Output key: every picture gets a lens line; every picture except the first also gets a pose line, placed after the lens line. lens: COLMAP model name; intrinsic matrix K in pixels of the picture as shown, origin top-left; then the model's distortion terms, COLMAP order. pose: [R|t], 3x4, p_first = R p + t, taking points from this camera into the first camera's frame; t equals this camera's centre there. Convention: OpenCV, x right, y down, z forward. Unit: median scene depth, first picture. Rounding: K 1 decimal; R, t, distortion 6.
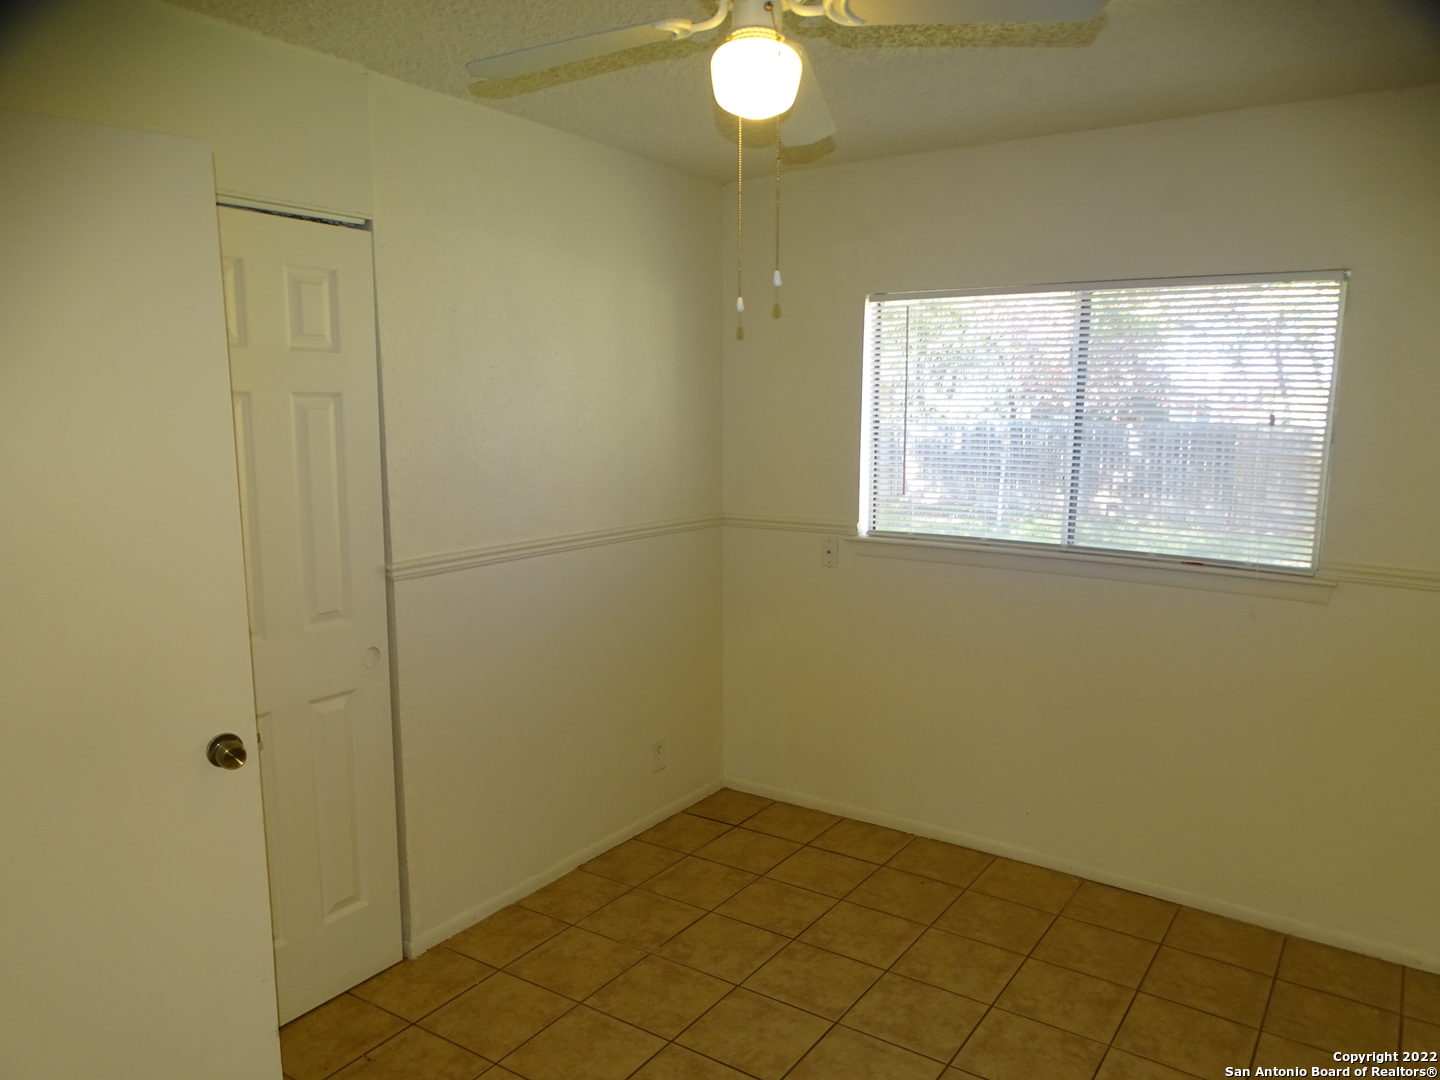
lens RADIAL K [[1058.3, 0, 725.4], [0, 1058.3, 538.0], [0, 0, 1]] dist [0.039782, -0.003615]
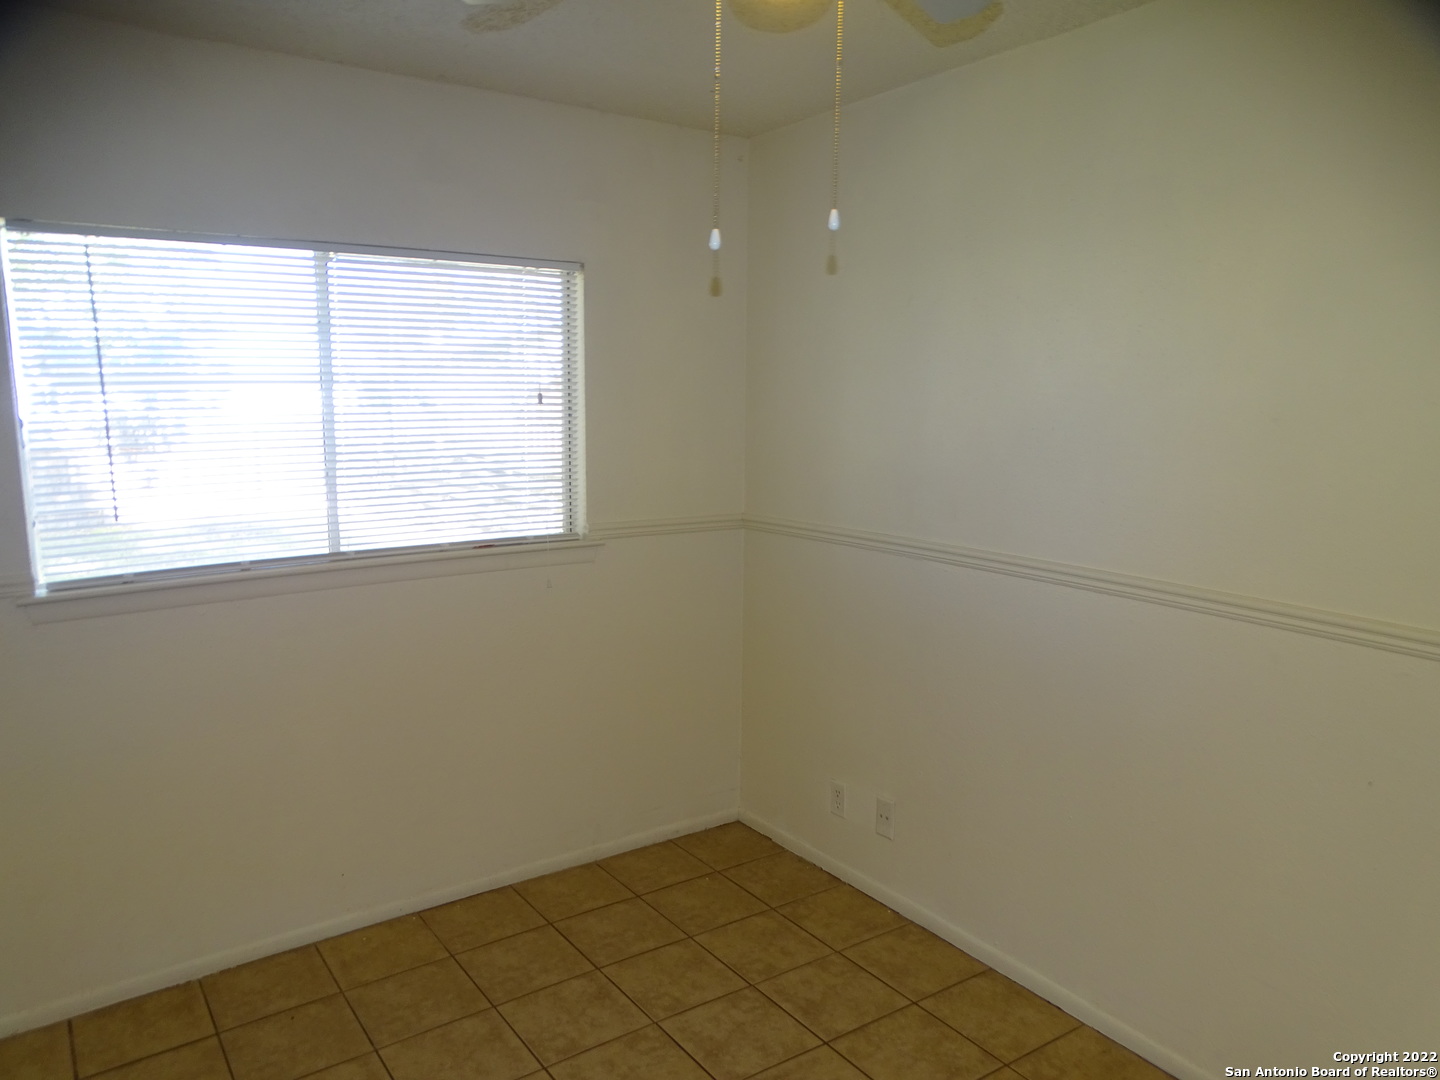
lens RADIAL K [[1058.3, 0, 722.2], [0, 1058.3, 543.0], [0, 0, 1]] dist [0.039782, -0.003615]
pose [[0.368697, -0.154281, 0.916657, -0.388759], [0.135215, 0.984543, 0.111321, -0.060583], [-0.919663, 0.082902, 0.383859, 0.433755]]
